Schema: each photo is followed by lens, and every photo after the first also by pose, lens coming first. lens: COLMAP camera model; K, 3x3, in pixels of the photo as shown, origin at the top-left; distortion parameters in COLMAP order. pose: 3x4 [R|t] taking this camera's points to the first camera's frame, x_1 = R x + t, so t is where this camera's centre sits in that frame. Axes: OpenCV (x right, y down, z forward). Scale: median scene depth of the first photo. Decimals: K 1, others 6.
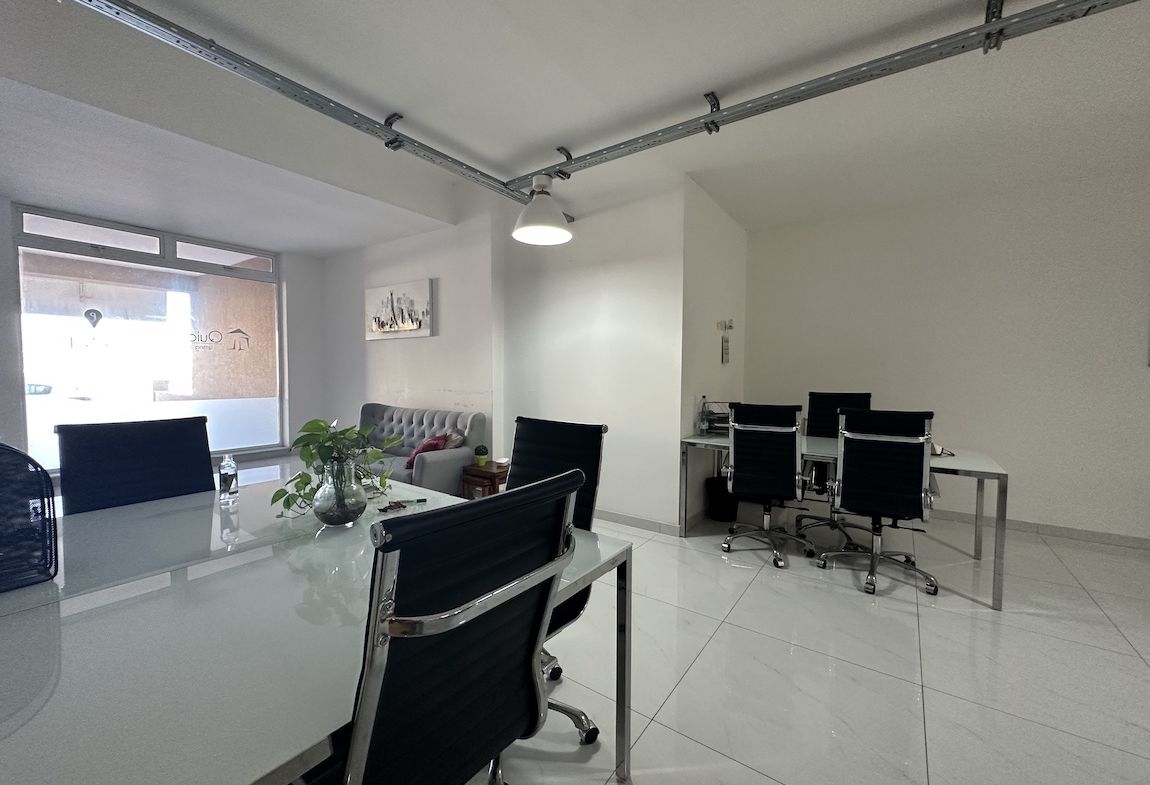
lens RADIAL K [[460.8, 0, 574.4], [0, 460.8, 393.3], [0, 0, 1]] dist [0.002643, -0.000396]
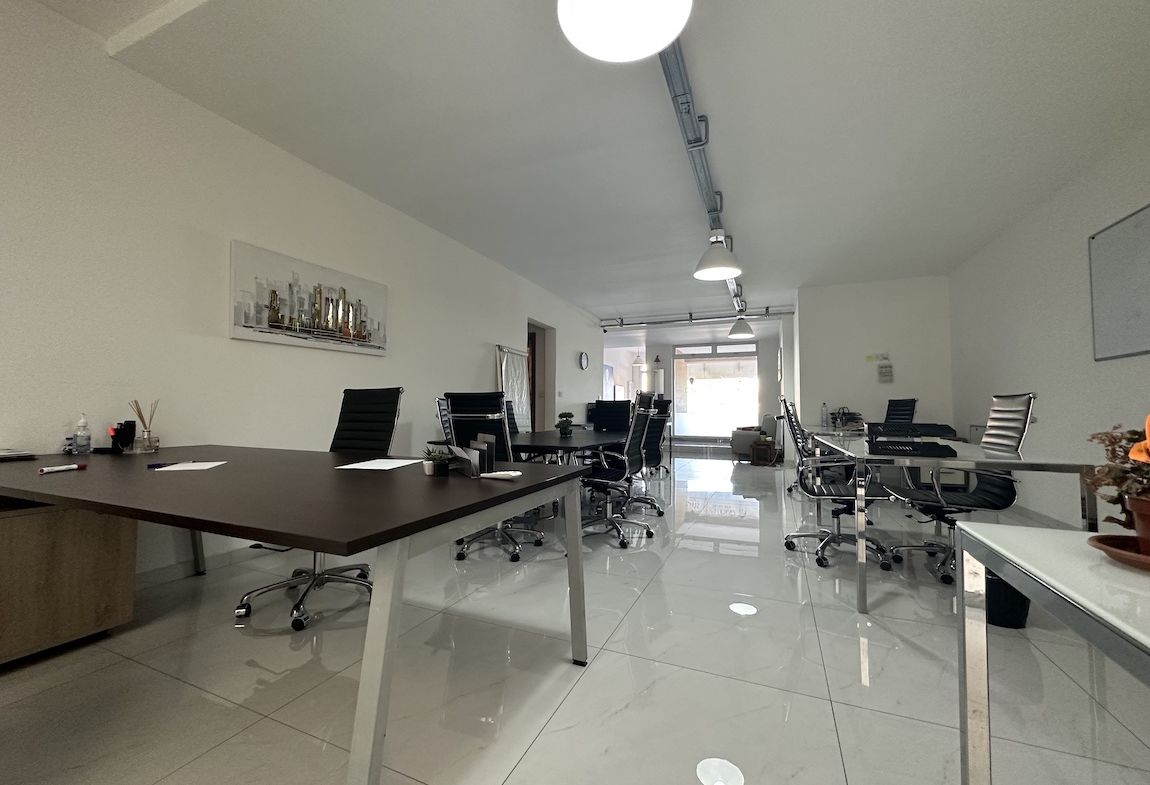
lens RADIAL K [[458.1, 0, 569.9], [0, 458.1, 393.8], [0, 0, 1]] dist [-0.002896, 0.000461]
pose [[0.201629, -0.041483, -0.978583, 2.014724], [-0.050989, 0.997303, -0.052782, 0.125082], [0.978134, 0.060540, 0.198970, -0.311523]]
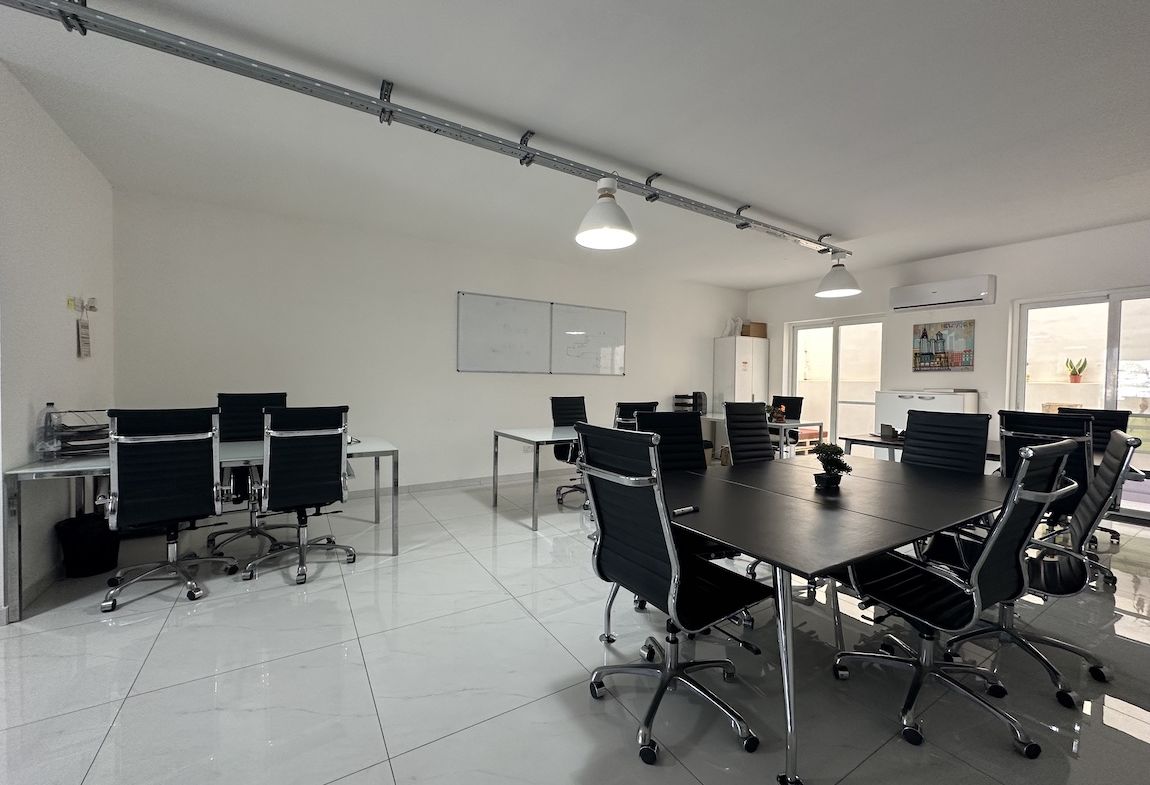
lens RADIAL K [[458.1, 0, 576.1], [0, 458.1, 392.4], [0, 0, 1]] dist [-0.002896, 0.000461]
pose [[0.379574, -0.025284, 0.924816, -0.057732], [0.032824, 0.999365, 0.013849, 0.007331], [-0.924579, 0.025100, 0.380163, 0.021838]]
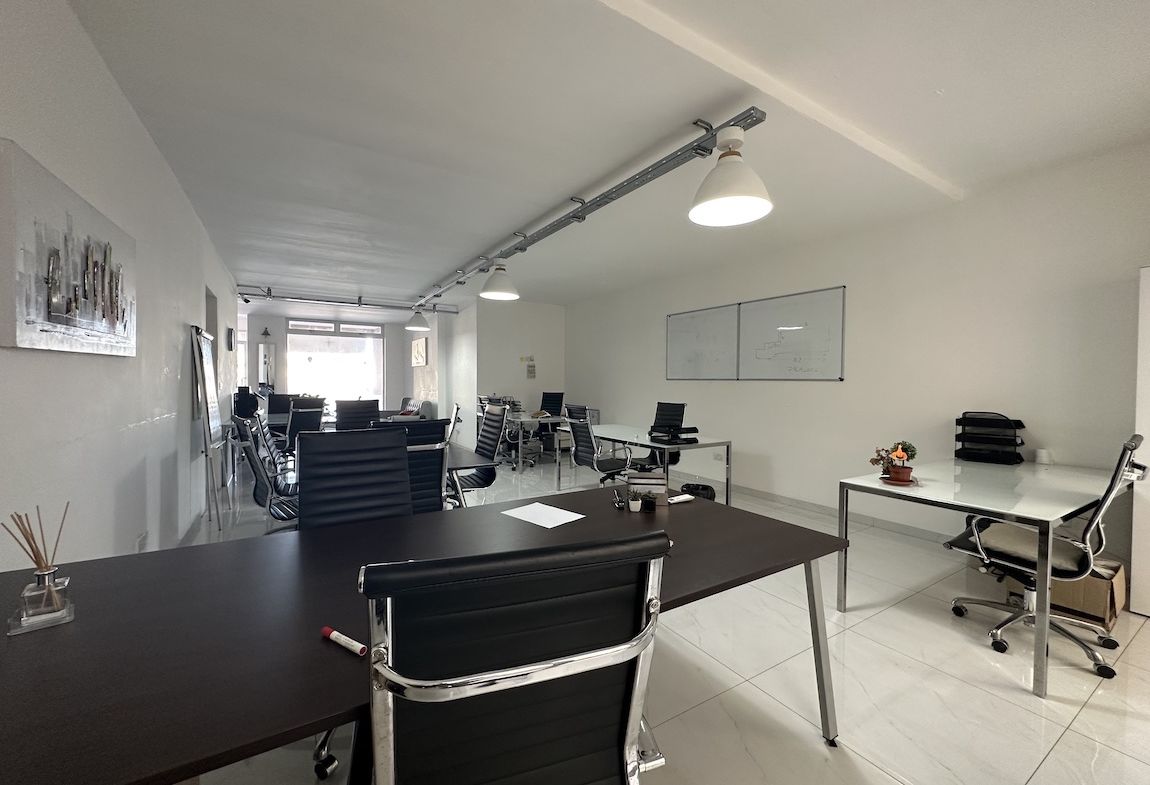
lens RADIAL K [[458.1, 0, 578.0], [0, 458.1, 388.2], [0, 0, 1]] dist [-0.002896, 0.000461]
pose [[0.922904, 0.005875, -0.384986, 1.672456], [-0.019108, 0.999350, -0.030556, 0.044745], [0.384557, 0.035557, 0.922416, -0.943036]]
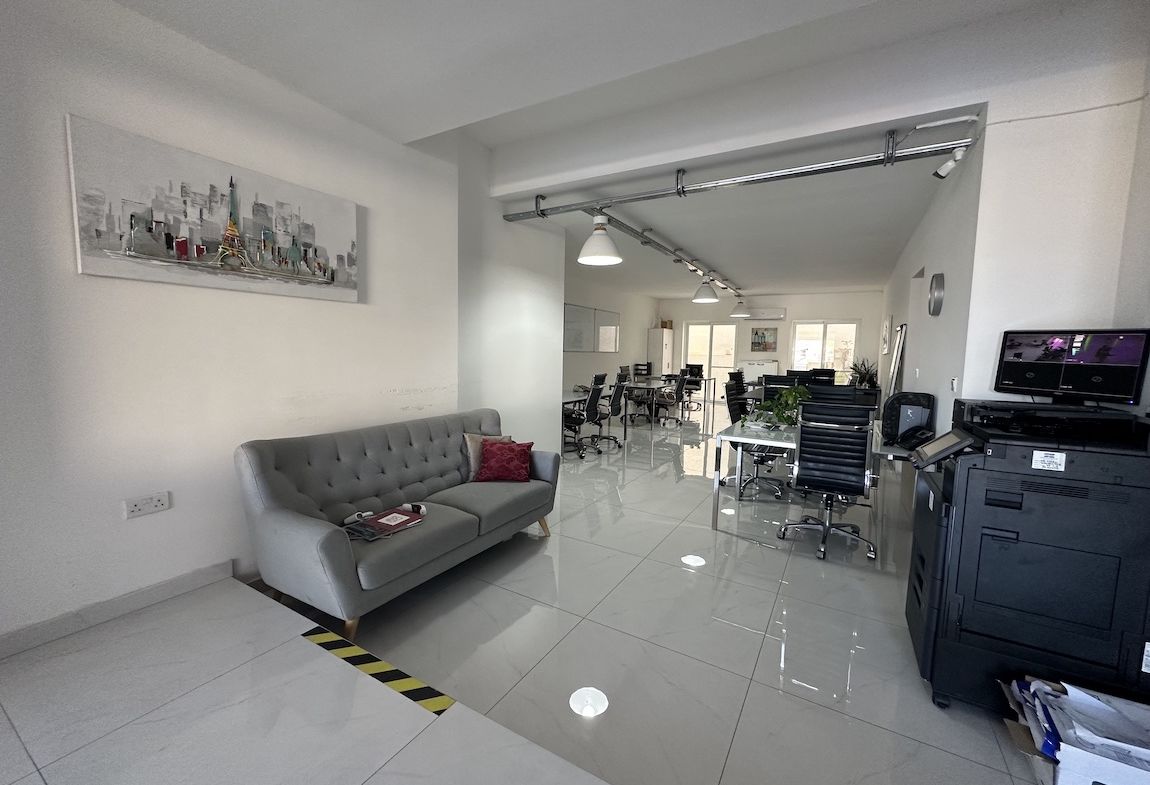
lens RADIAL K [[458.1, 0, 574.0], [0, 458.1, 391.4], [0, 0, 1]] dist [-0.002896, 0.000461]
pose [[-0.084973, -0.098497, 0.991503, -1.431612], [0.028004, 0.994473, 0.101192, -0.098004], [-0.995990, 0.036364, -0.081745, 1.205088]]
